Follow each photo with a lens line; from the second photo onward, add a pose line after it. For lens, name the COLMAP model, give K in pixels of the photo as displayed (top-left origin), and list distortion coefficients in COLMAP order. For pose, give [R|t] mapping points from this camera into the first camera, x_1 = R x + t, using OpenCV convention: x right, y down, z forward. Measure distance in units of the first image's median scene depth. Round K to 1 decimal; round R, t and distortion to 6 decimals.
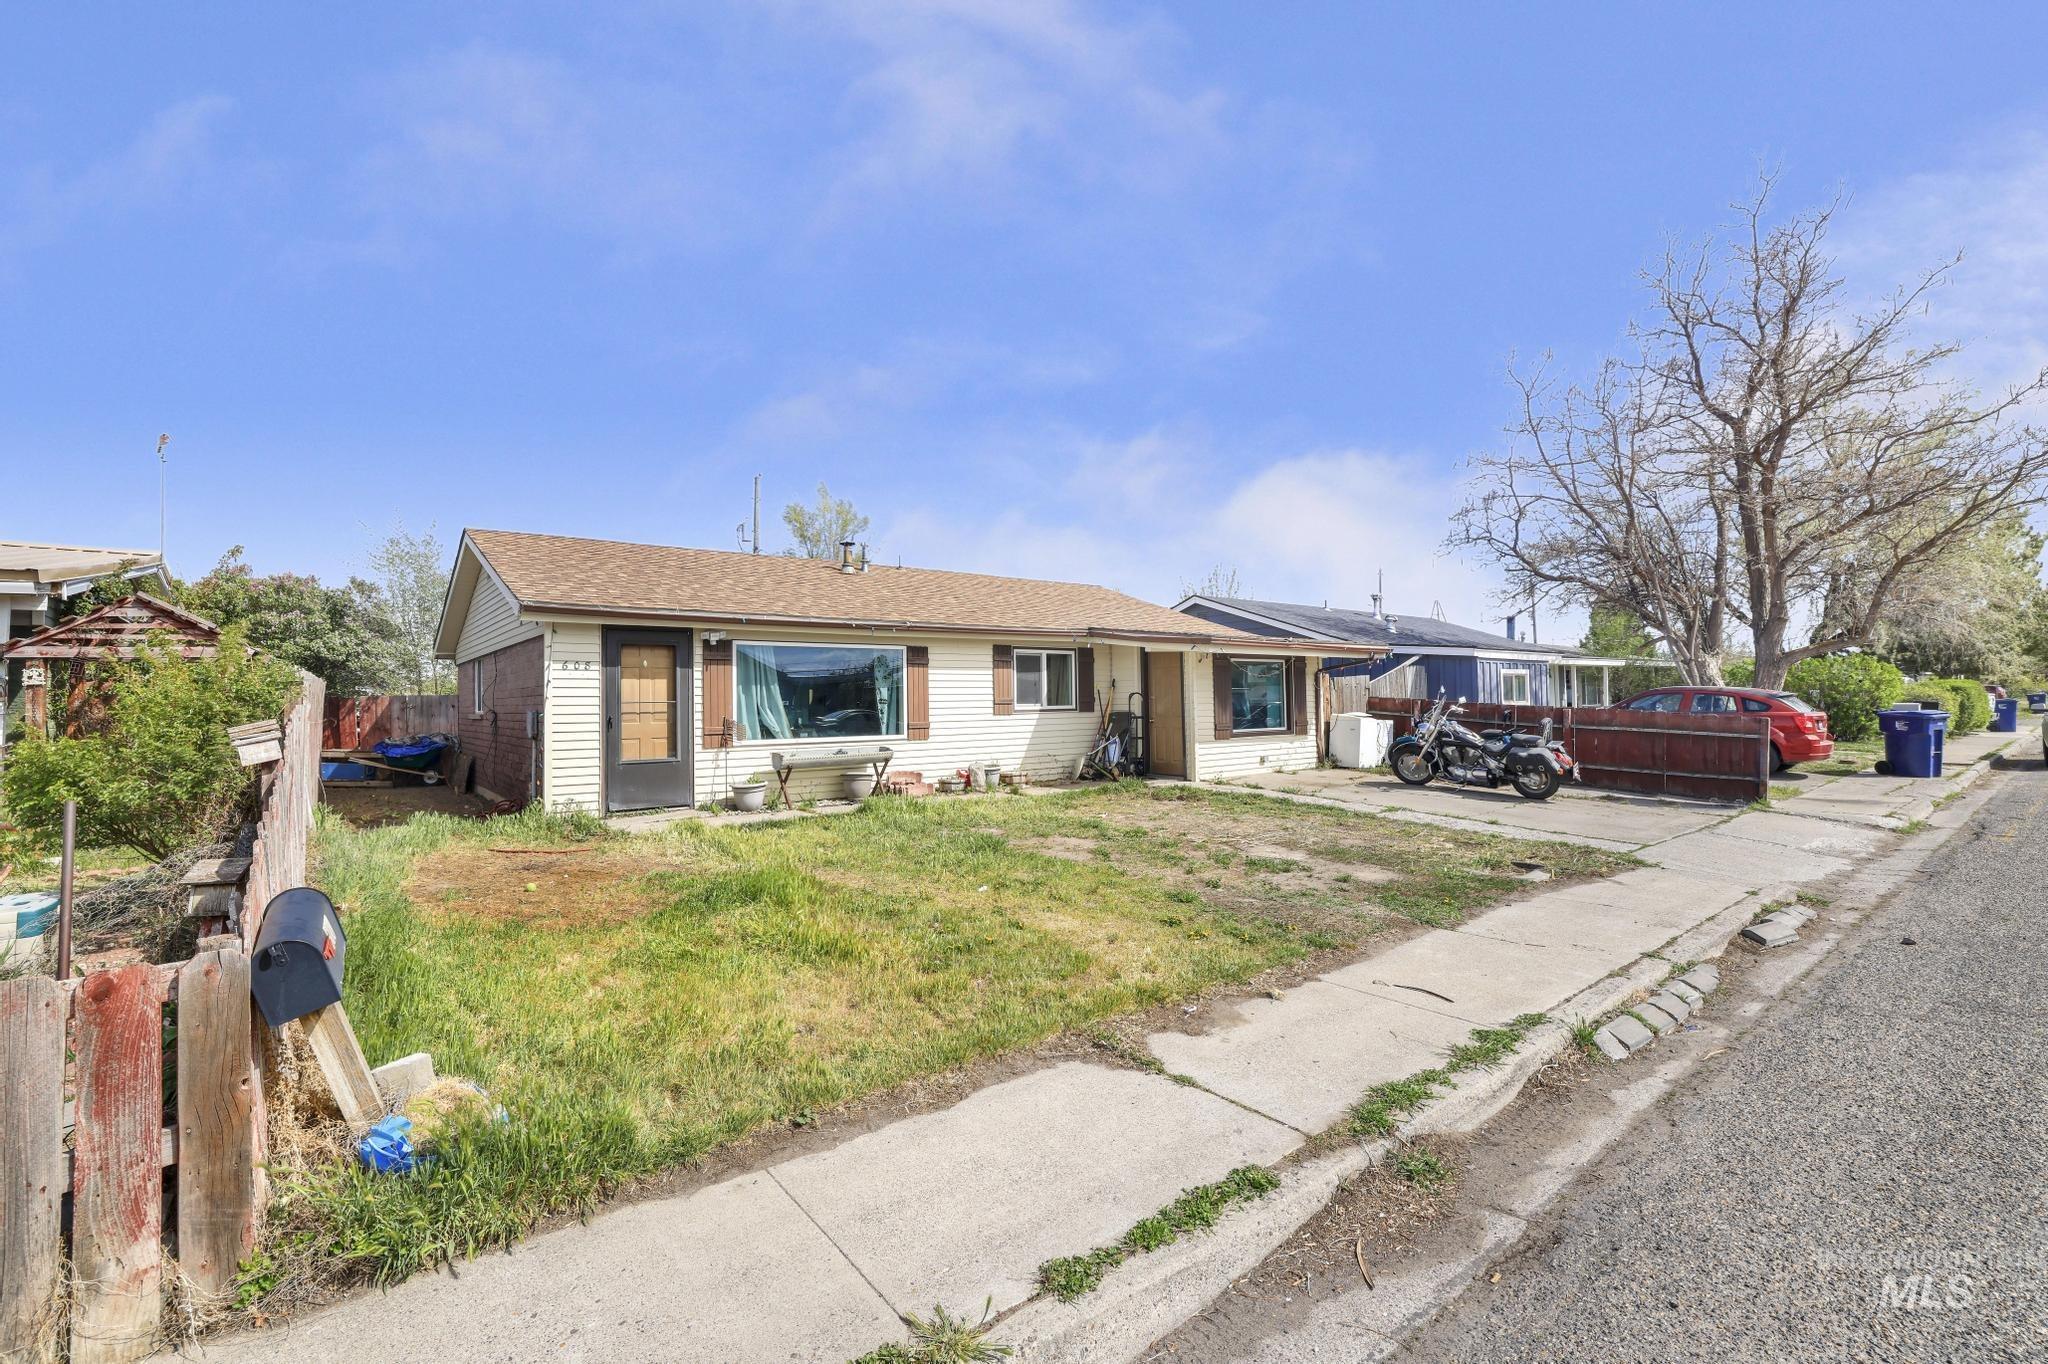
lens RADIAL K [[903.6, 0, 1021.0], [0, 903.6, 676.9], [0, 0, 1]] dist [0.000792, 0.000047]
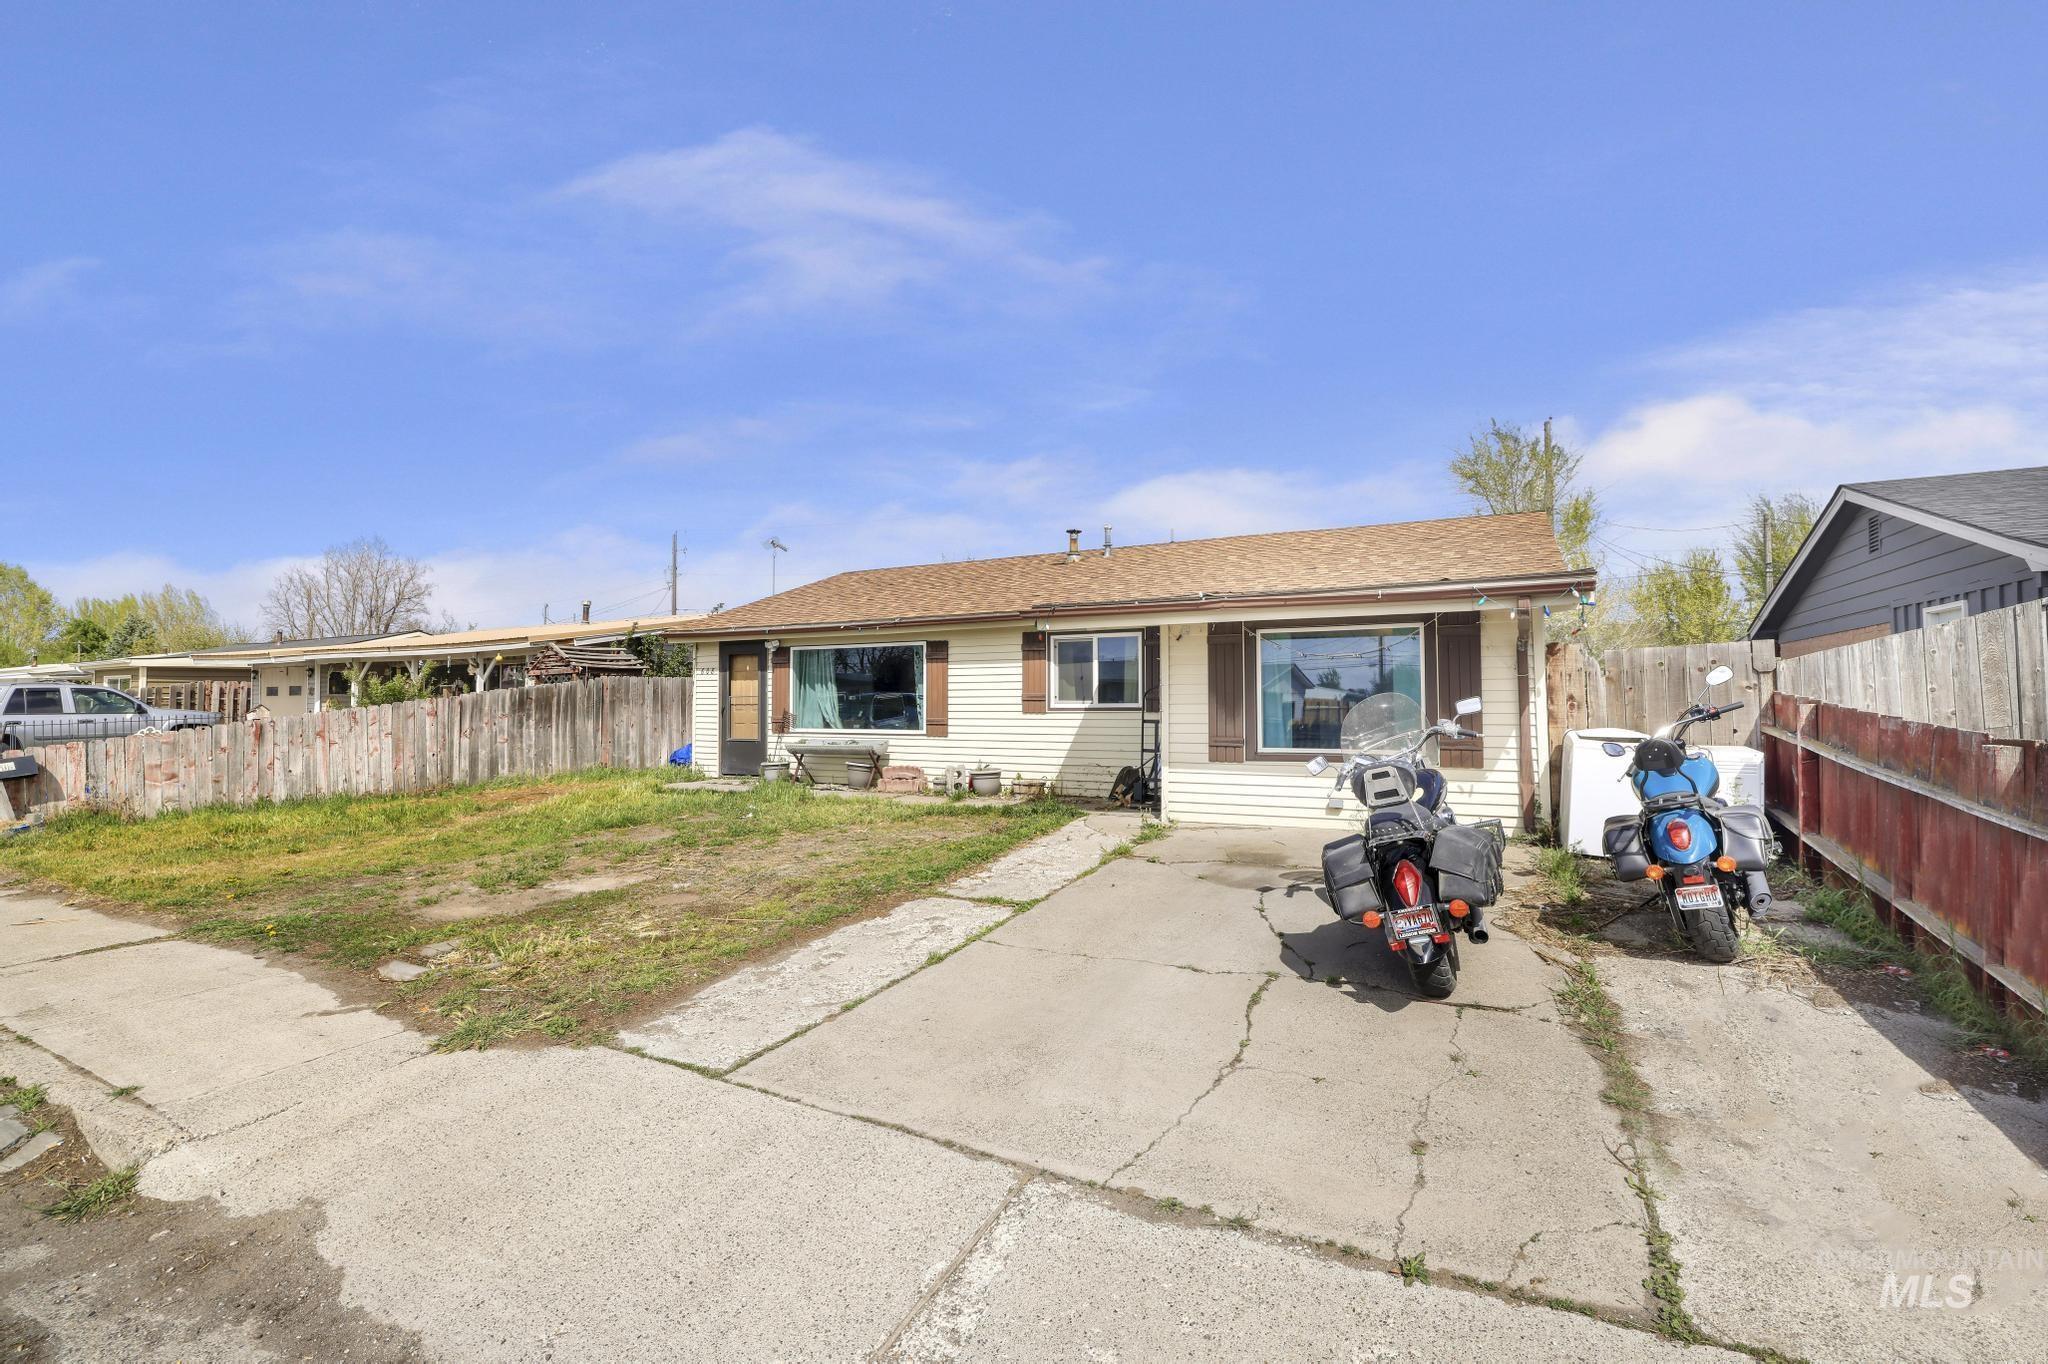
lens RADIAL K [[903.6, 0, 1024.9], [0, 903.6, 684.9], [0, 0, 1]] dist [0.000792, 0.000047]
pose [[0.400494, -0.001623, -0.916298, 0.822580], [0.026572, 0.999598, 0.009844, 0.006612], [0.915914, -0.028291, 0.400377, 0.692020]]
